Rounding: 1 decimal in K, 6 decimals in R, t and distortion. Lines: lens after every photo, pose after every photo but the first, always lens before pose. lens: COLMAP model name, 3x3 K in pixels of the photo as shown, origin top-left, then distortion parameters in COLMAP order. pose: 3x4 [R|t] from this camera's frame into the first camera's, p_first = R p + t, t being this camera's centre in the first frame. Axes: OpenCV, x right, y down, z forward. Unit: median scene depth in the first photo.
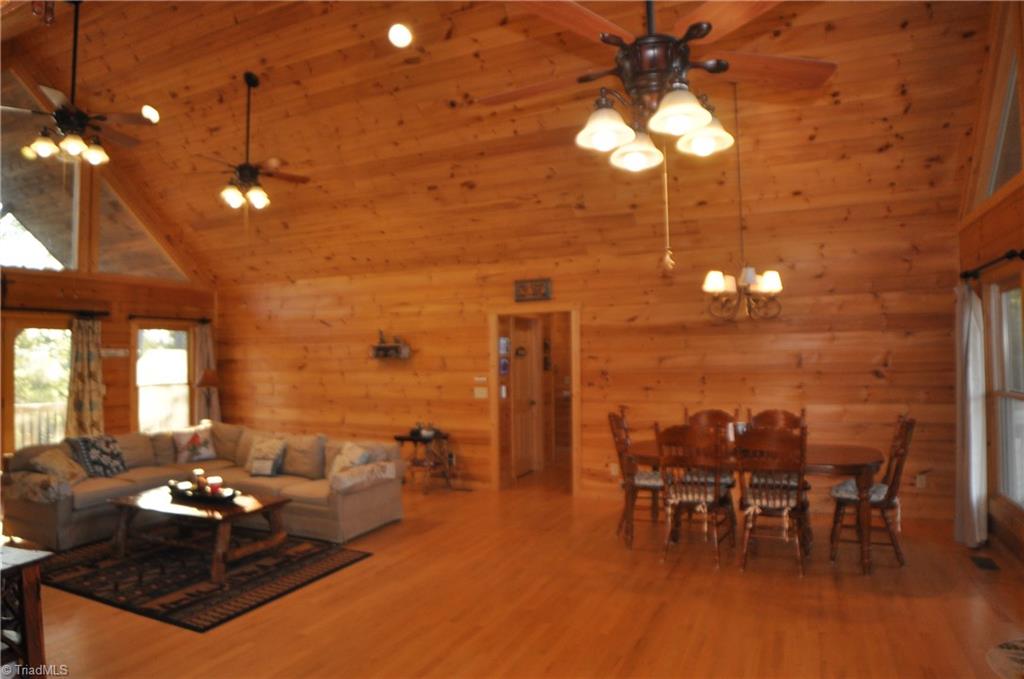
lens RADIAL K [[634.0, 0, 512.0], [0, 634.0, 339.5], [0, 0, 1]] dist [-0.004714, -0.001512]
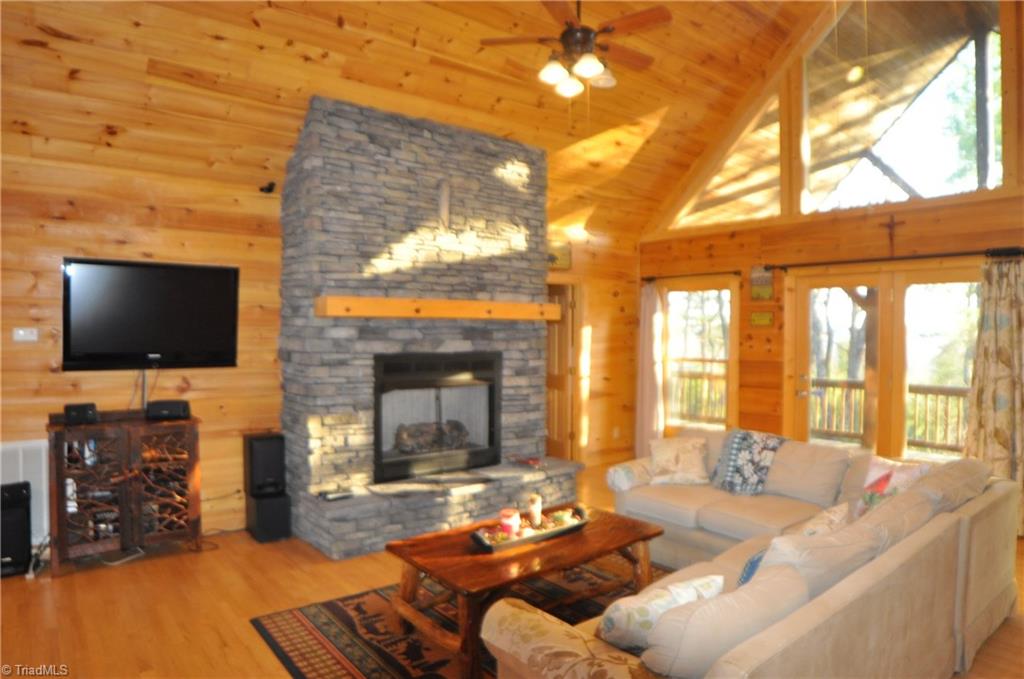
lens RADIAL K [[634.0, 0, 512.0], [0, 634.0, 339.5], [0, 0, 1]] dist [-0.004714, -0.001512]
pose [[-0.421753, 0.048233, -0.905427, 0.126499], [0.041517, 0.998564, 0.033855, 0.003796], [0.905760, -0.023312, -0.423150, 1.064283]]
